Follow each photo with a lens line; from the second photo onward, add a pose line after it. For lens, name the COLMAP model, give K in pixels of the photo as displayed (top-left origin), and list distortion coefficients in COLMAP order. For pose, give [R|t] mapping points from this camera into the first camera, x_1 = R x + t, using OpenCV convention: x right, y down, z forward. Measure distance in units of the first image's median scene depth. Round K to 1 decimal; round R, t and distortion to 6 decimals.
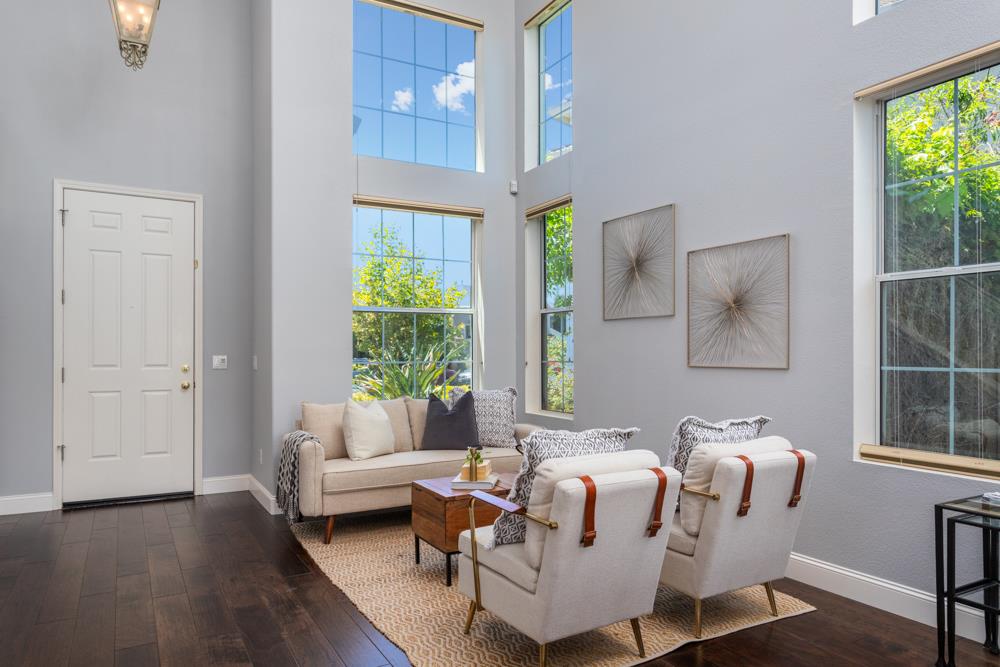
lens RADIAL K [[654.7, 0, 494.1], [0, 654.7, 336.5], [0, 0, 1]] dist [0.000492, 0.000871]
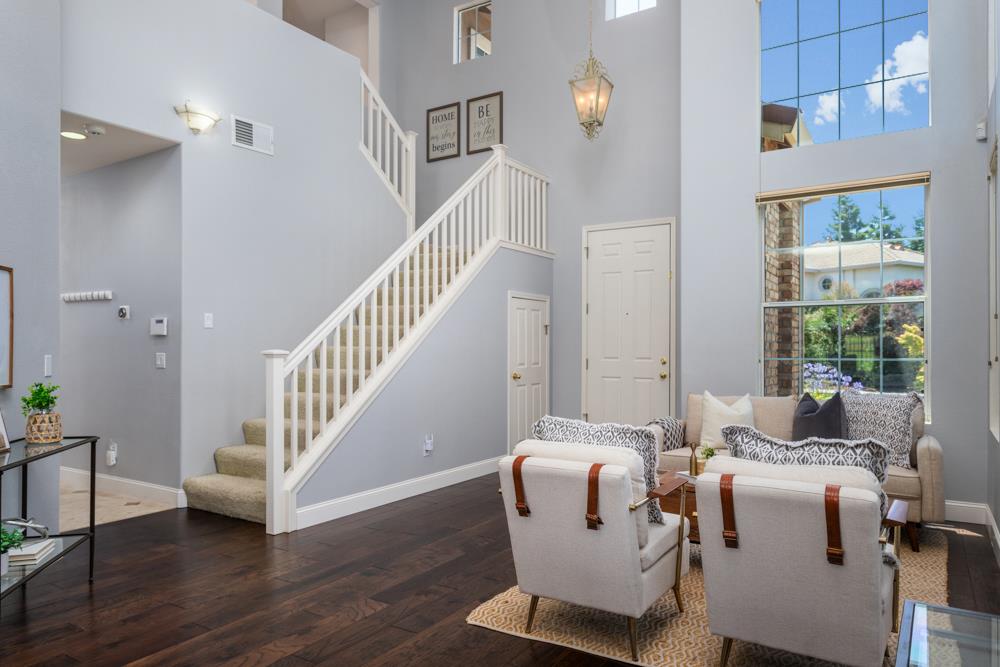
lens RADIAL K [[654.7, 0, 493.1], [0, 654.7, 338.3], [0, 0, 1]] dist [0.000492, 0.000871]
pose [[0.458116, -0.008836, -0.888848, 0.508771], [0.020419, 0.999791, 0.000586, -0.001539], [0.888658, -0.018418, 0.458201, 0.168571]]
